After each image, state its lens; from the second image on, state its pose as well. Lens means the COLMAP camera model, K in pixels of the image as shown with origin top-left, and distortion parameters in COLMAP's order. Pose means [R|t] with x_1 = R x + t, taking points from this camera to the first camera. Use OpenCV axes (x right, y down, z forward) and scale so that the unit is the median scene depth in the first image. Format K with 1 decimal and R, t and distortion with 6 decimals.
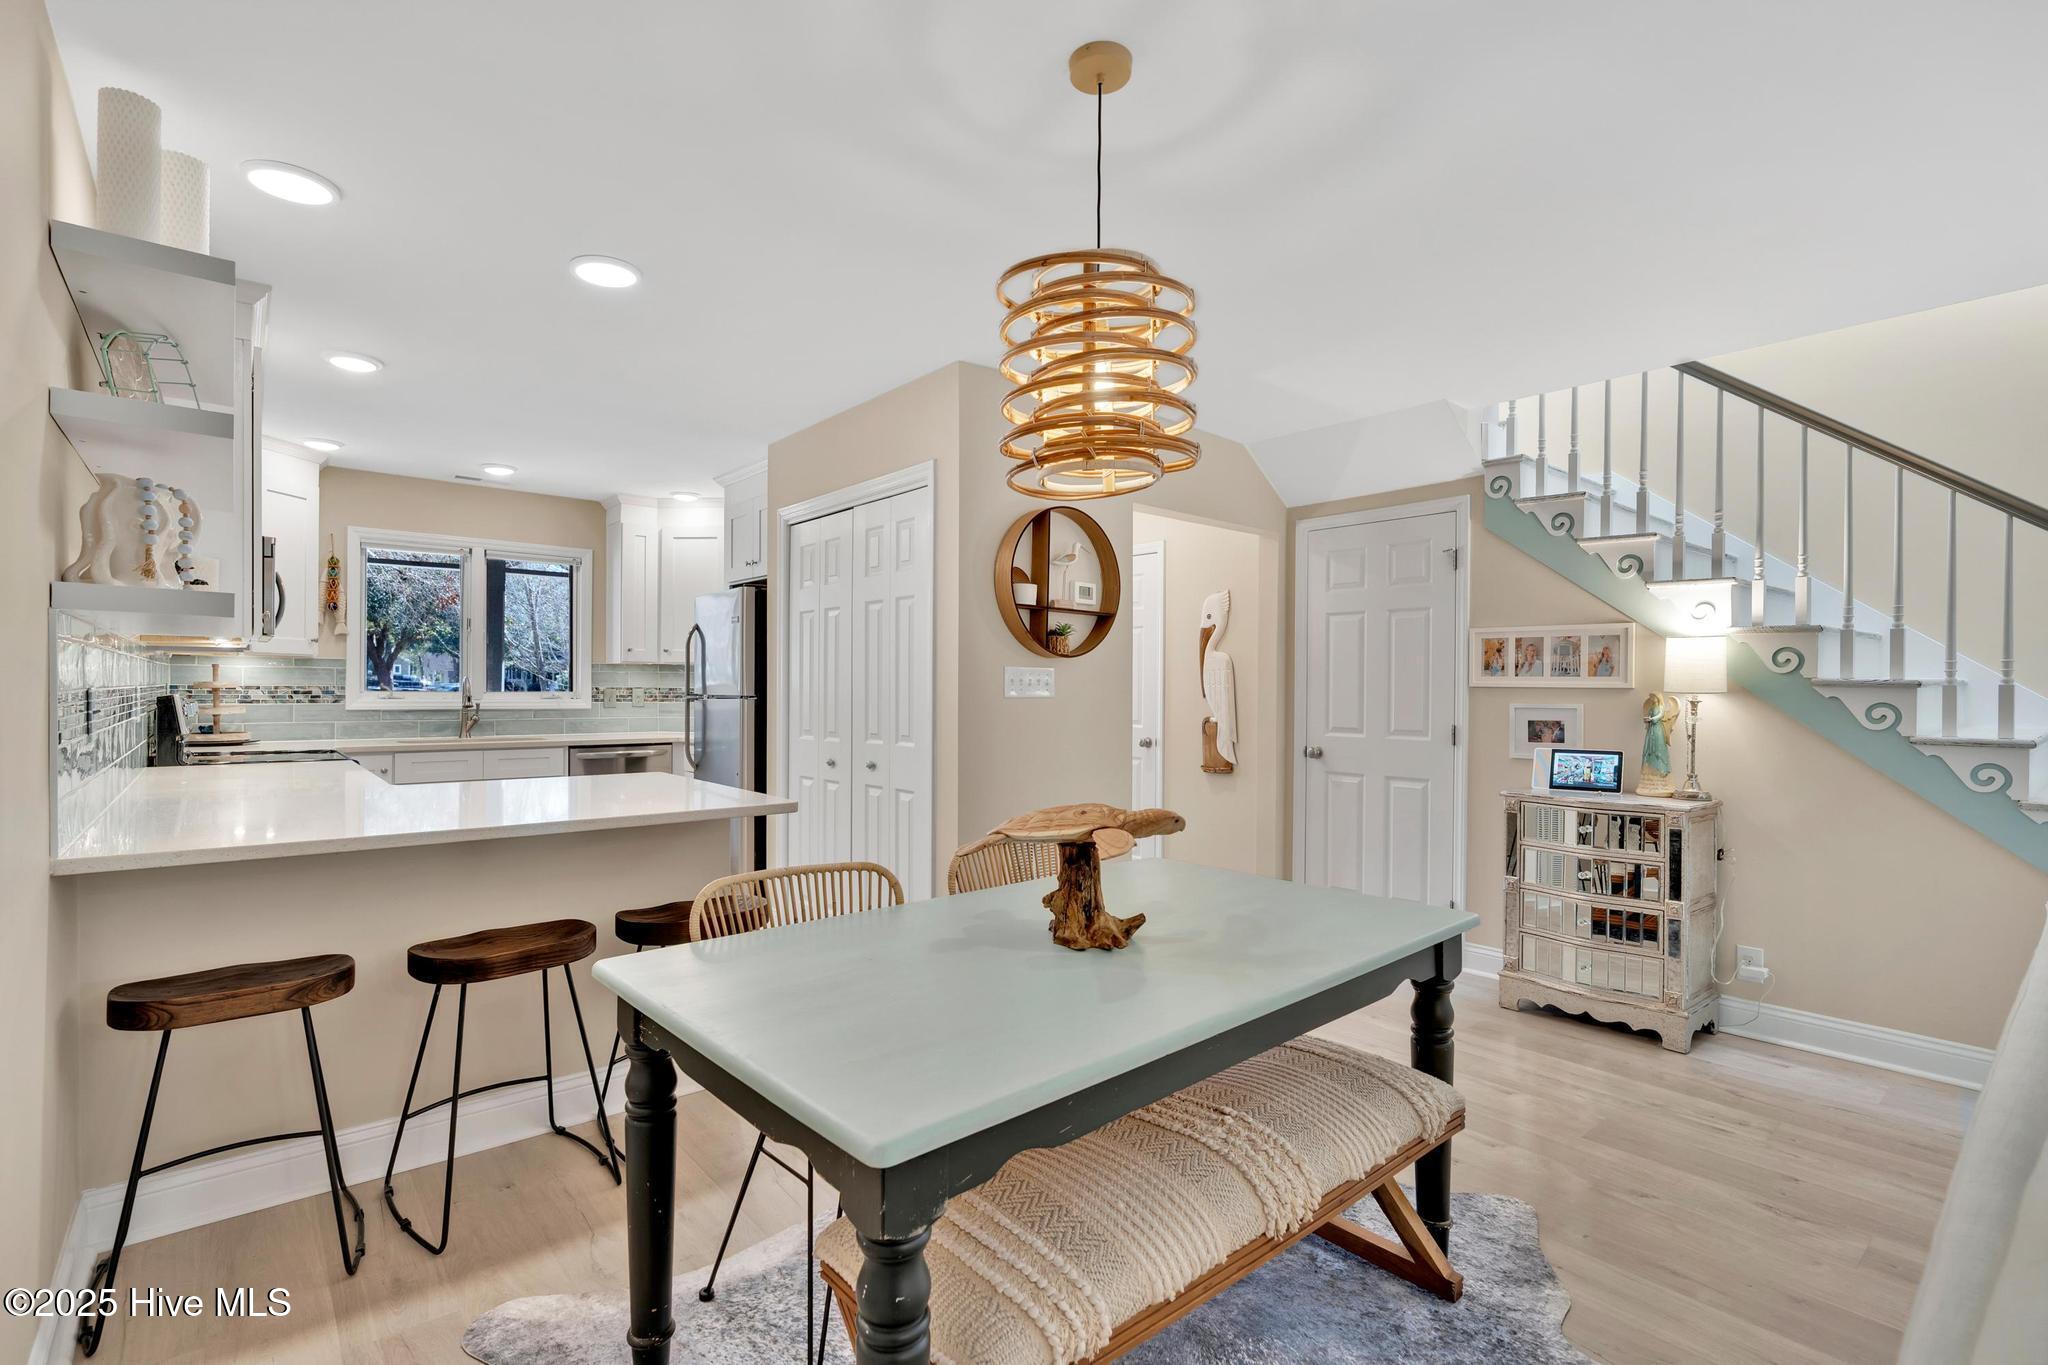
lens RADIAL K [[945.8, 0, 1018.2], [0, 945.8, 691.9], [0, 0, 1]] dist [-0.006799, 0.000302]
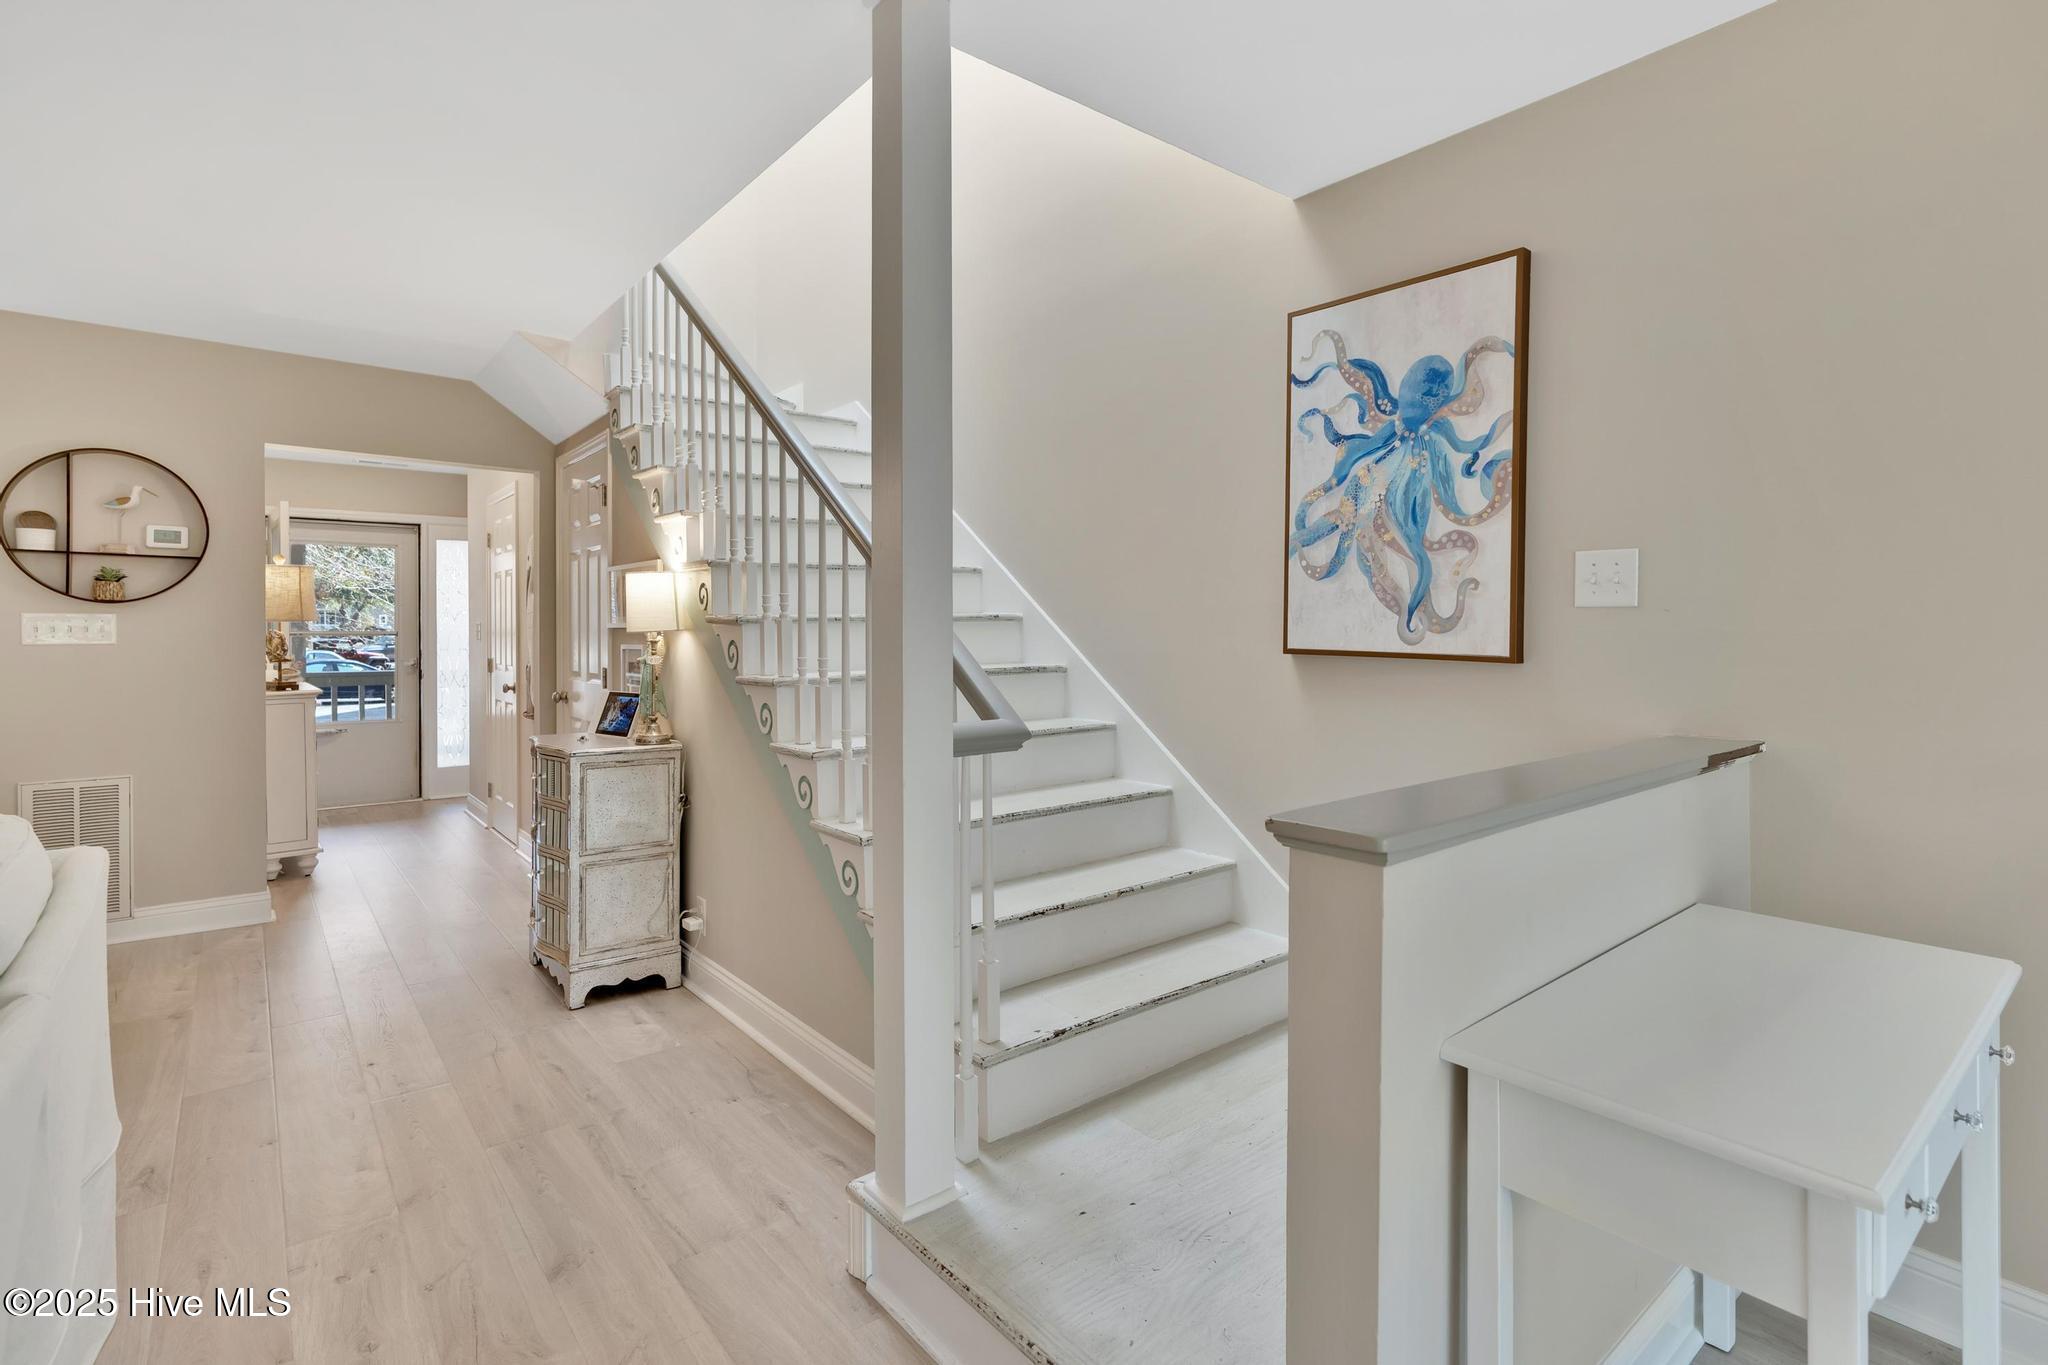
lens RADIAL K [[945.8, 0, 997.3], [0, 945.8, 635.4], [0, 0, 1]] dist [-0.006799, 0.000302]
pose [[0.999889, -0.009649, -0.011320, 0.698398], [0.009646, 0.999953, -0.000242, 0.004026], [0.011321, 0.000132, 0.999936, 0.024232]]
